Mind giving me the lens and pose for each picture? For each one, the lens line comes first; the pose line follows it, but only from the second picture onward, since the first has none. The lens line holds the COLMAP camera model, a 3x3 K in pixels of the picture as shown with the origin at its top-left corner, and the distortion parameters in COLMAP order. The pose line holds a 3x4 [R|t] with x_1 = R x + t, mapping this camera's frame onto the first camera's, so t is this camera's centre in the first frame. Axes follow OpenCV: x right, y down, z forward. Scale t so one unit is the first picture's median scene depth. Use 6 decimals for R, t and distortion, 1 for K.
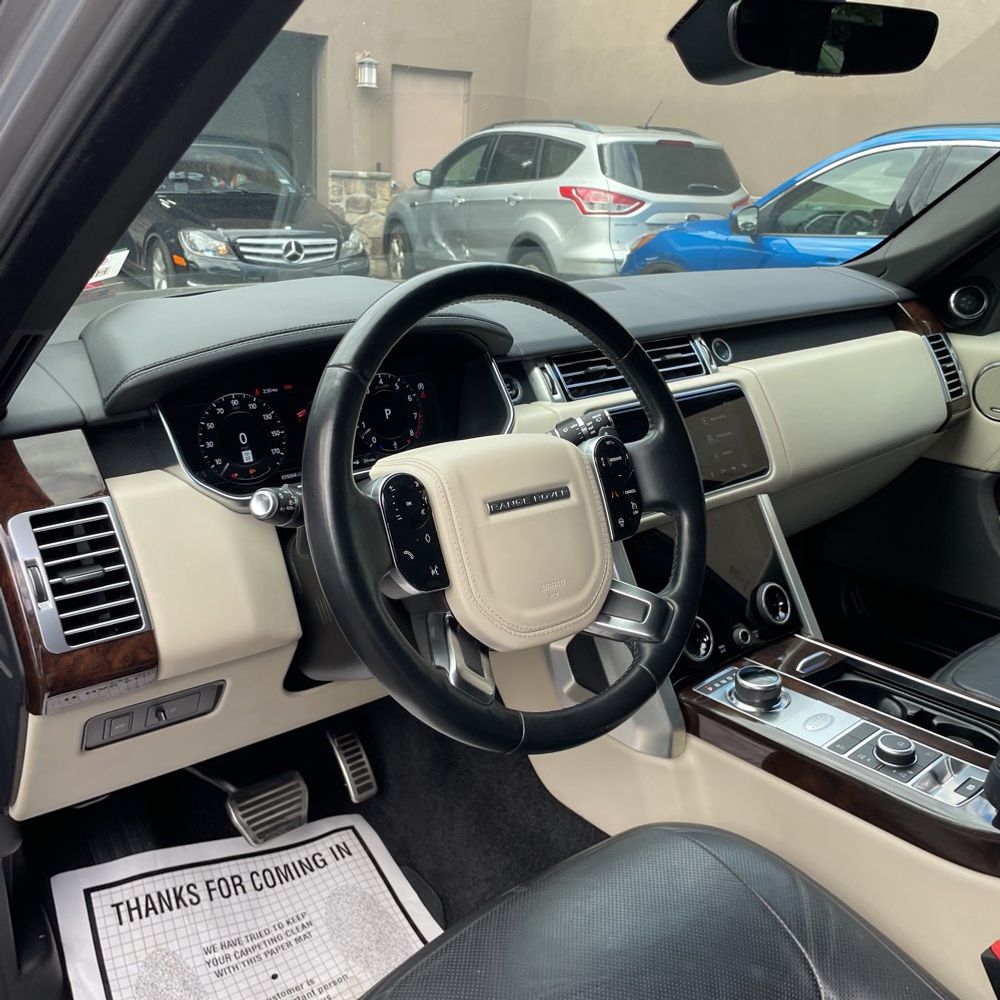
lens RADIAL K [[994.8, 0, 500.0], [0, 994.8, 500.0], [0, 0, 1]] dist [0.078987, -0.109549]
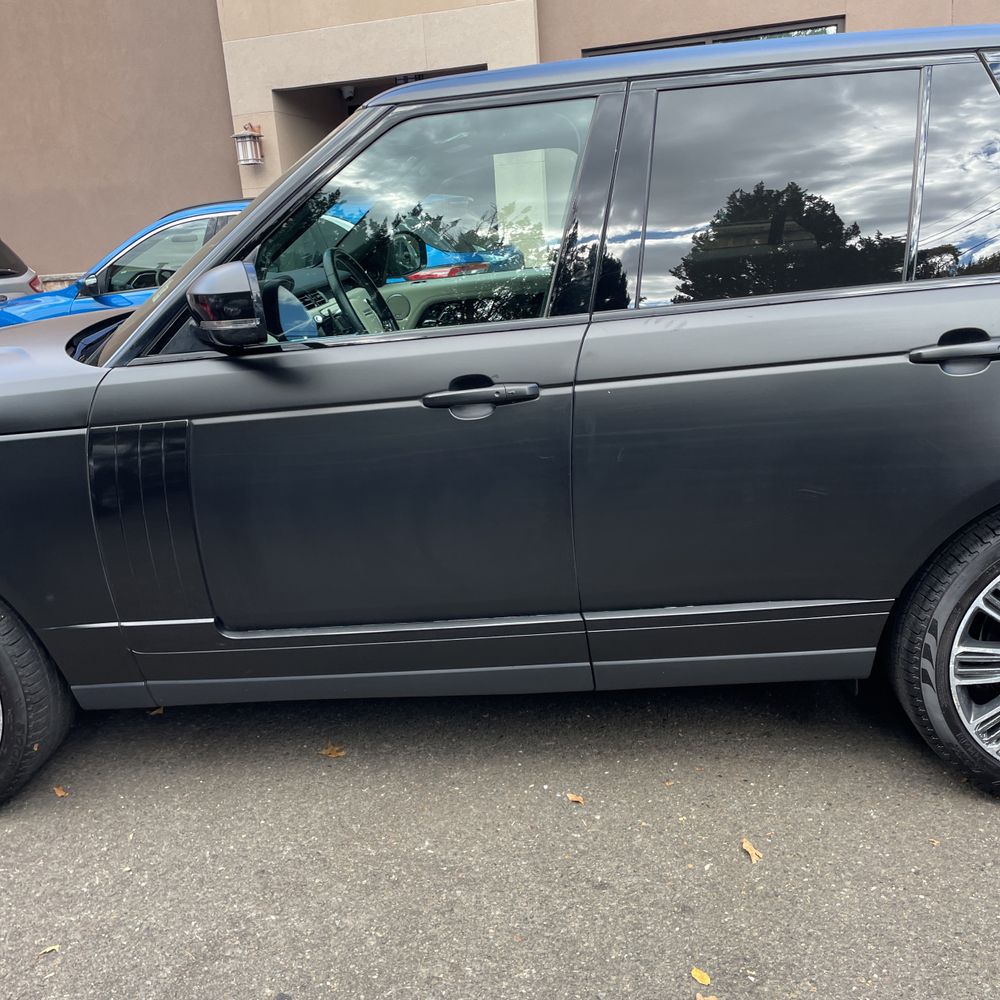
lens RADIAL K [[1006.3, 0, 491.4], [0, 1006.3, 486.6], [0, 0, 1]] dist [0.076517, -0.108200]
pose [[0.706460, -0.268869, 0.654694, -1.224079], [0.324976, 0.944982, 0.037412, 0.320514], [-0.628733, 0.186329, 0.754968, -1.010019]]
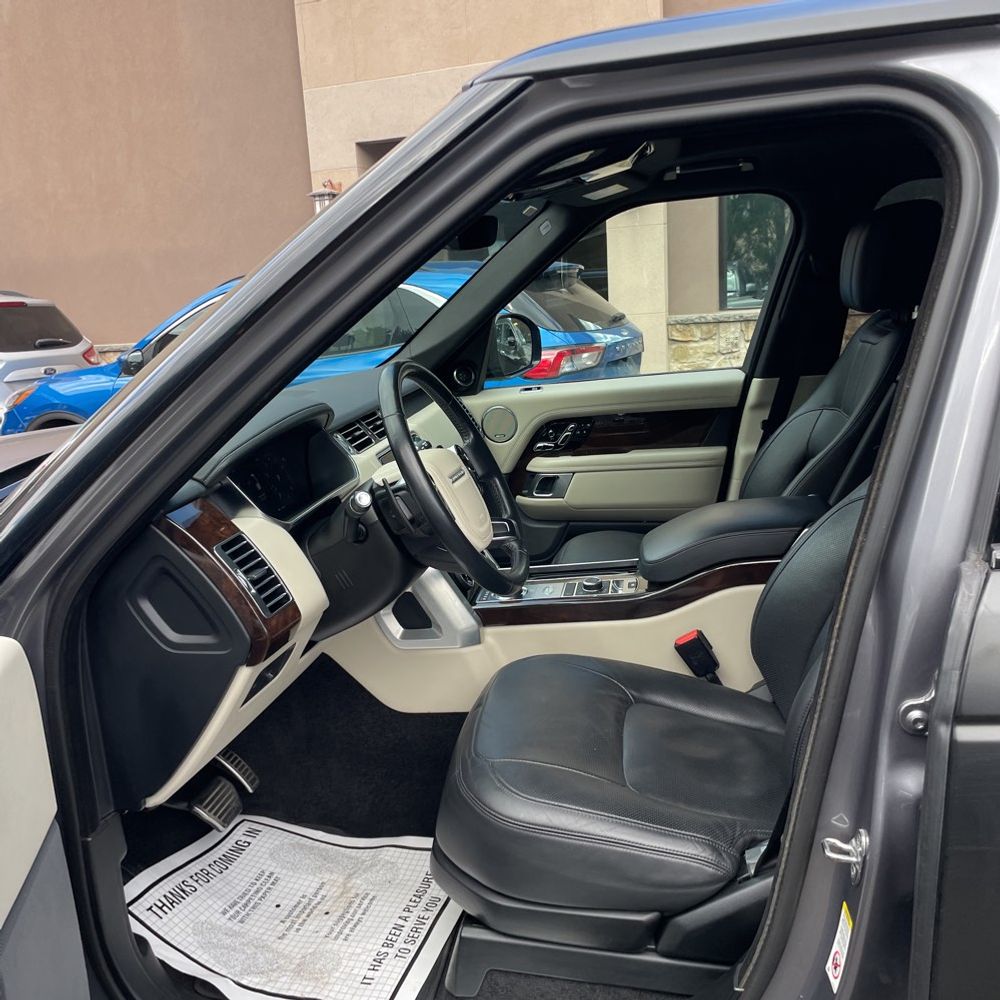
lens RADIAL K [[1010.3, 0, 490.5], [0, 1010.3, 506.5], [0, 0, 1]] dist [0.089664, -0.125852]
pose [[0.764537, -0.219091, 0.606204, -0.675131], [0.296166, 0.954712, -0.028473, 0.078982], [-0.572512, 0.201306, 0.794799, -0.340138]]
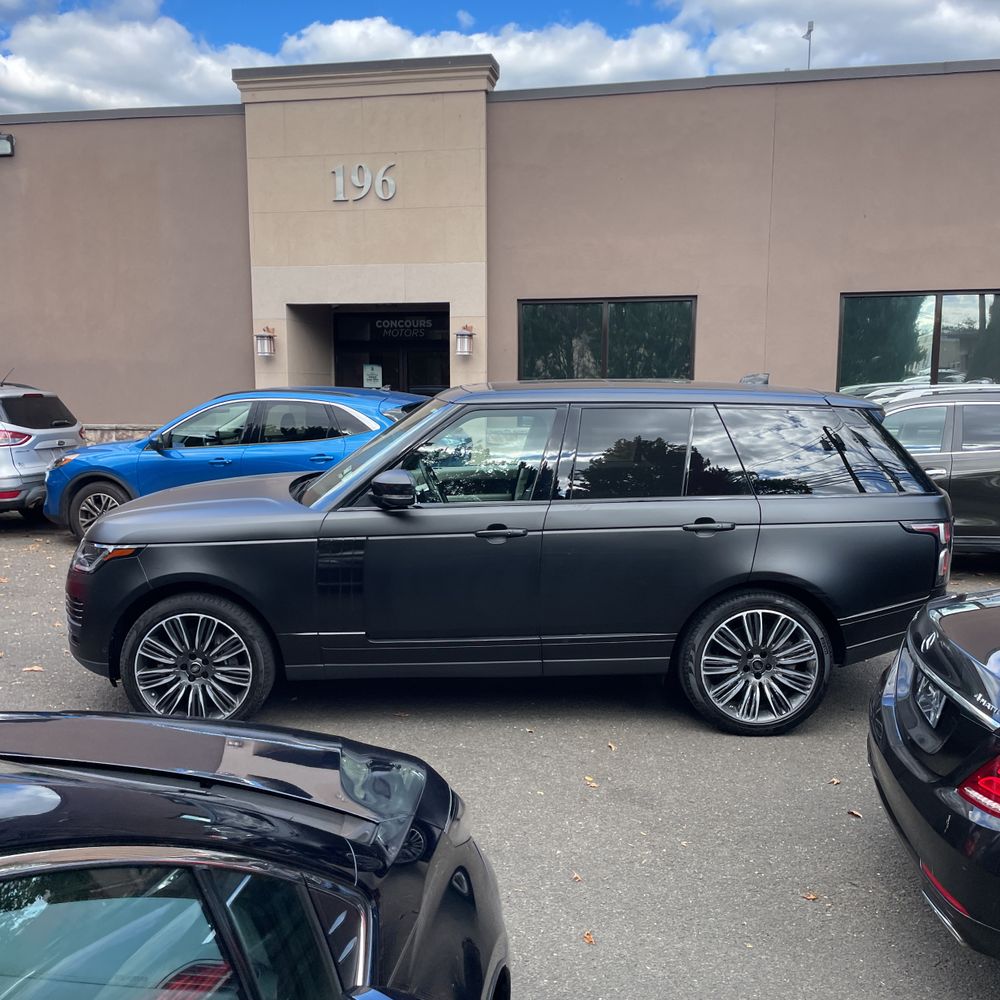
lens RADIAL K [[1010.3, 0, 490.5], [0, 1010.3, 506.5], [0, 0, 1]] dist [0.089664, -0.125852]
pose [[0.641583, -0.141361, 0.753915, -2.892333], [0.274538, 0.960081, -0.053614, 0.329499], [-0.716240, 0.241376, 0.654781, -2.187149]]
